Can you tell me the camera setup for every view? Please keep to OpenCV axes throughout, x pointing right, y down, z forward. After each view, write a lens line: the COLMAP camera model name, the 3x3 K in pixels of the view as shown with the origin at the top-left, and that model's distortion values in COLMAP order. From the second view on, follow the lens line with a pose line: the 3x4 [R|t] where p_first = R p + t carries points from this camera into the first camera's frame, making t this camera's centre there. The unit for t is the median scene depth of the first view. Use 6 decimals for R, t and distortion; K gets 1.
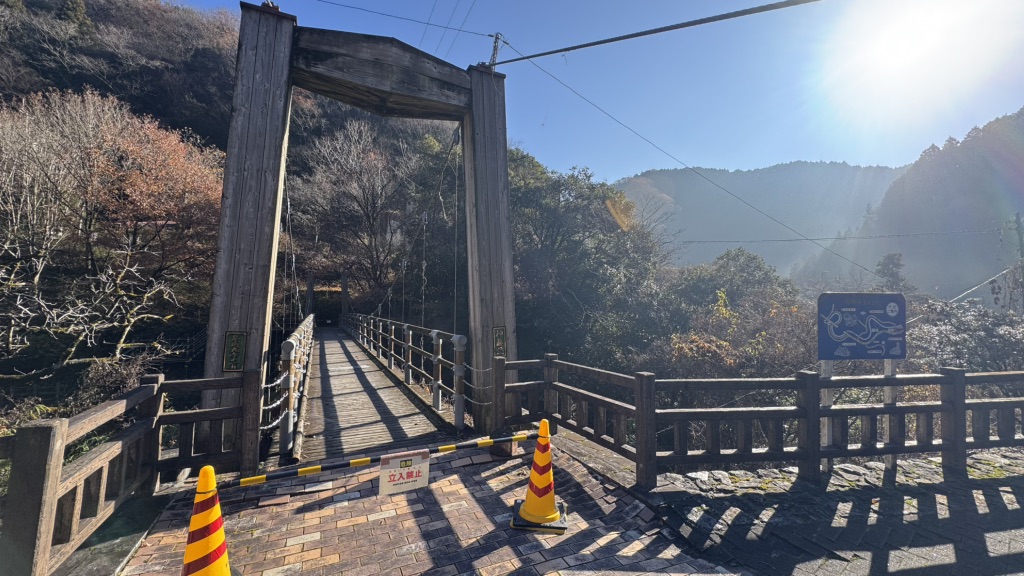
lens RADIAL K [[406.7, 0, 512.0], [0, 406.7, 288.0], [0, 0, 1]] dist [0.001354, 0.000029]
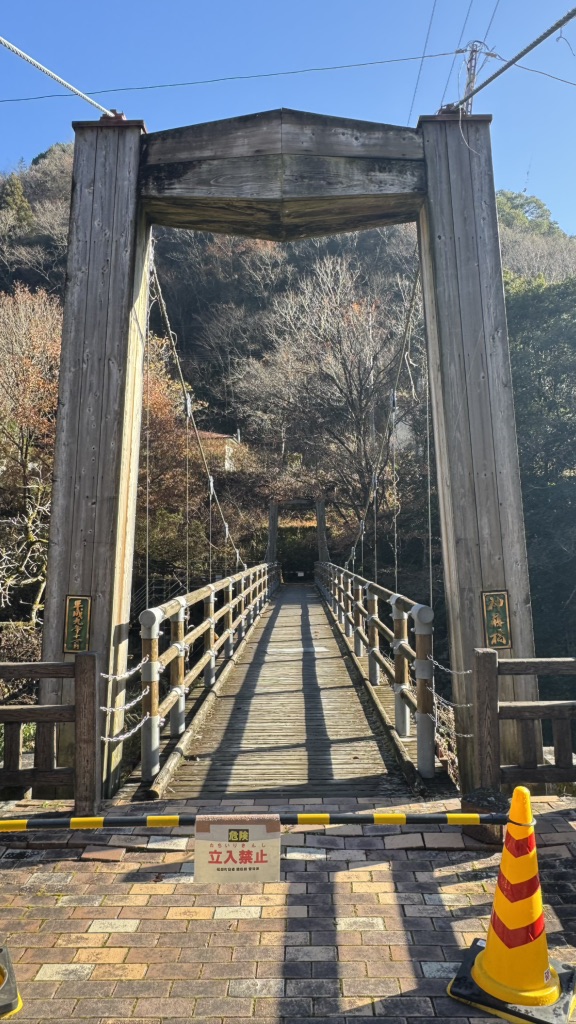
lens RADIAL K [[685.0, 0, 288.0], [0, 685.0, 512.0], [0, 0, 1]] dist [-0.000132, 0.000813]
pose [[0.896857, -0.039292, -0.440573, 0.151918], [0.035973, 0.999227, -0.015886, -0.003214], [0.440856, -0.001601, 0.897576, 0.103631]]
